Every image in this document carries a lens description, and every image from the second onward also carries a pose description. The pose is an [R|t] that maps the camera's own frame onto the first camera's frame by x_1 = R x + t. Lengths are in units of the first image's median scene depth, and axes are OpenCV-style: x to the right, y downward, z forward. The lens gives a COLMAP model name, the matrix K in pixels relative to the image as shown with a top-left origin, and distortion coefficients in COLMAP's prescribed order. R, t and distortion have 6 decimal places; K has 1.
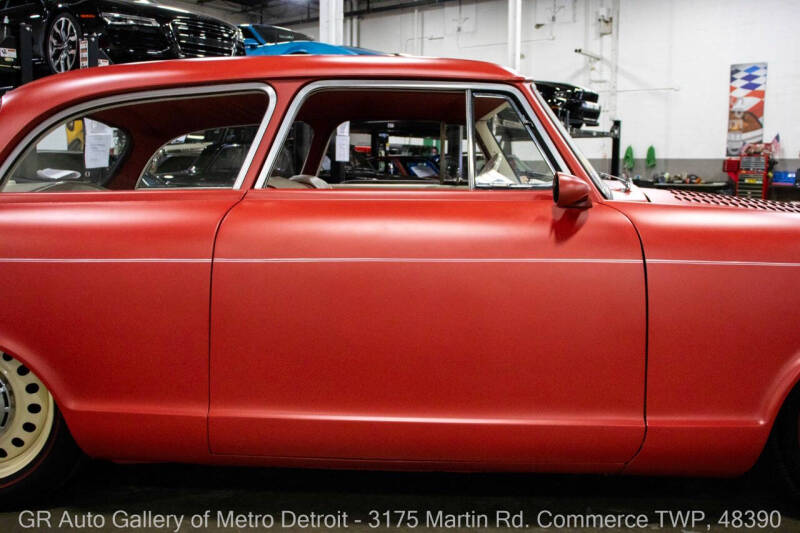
lens RADIAL K [[1401.9, 0, 376.2], [0, 1401.9, 255.7], [0, 0, 1]] dist [-1.151409, 0.175475]
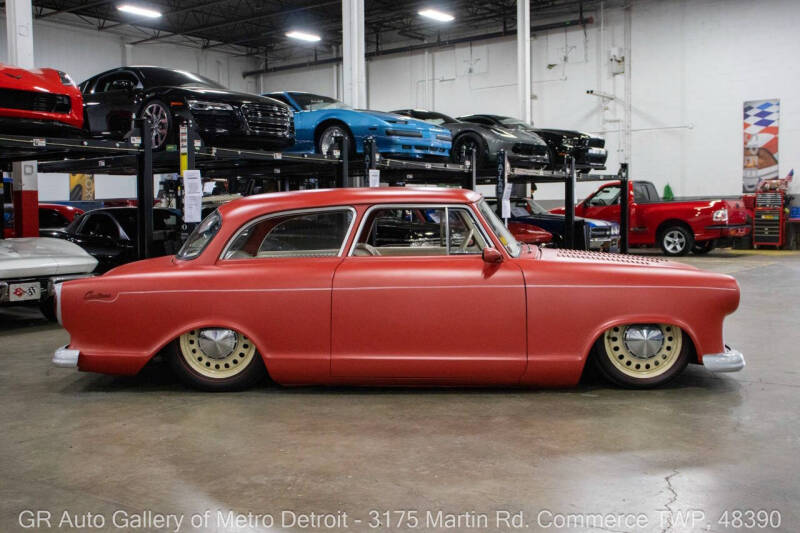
lens RADIAL K [[1375.0, 0, 400.0], [0, 1375.0, 266.5], [0, 0, 1]] dist [0.142501, 0.241315]
pose [[0.999826, -0.017146, 0.007364, -0.001960], [0.017325, 0.999536, -0.025041, 0.002049], [-0.006931, 0.025165, 0.999659, -0.102940]]
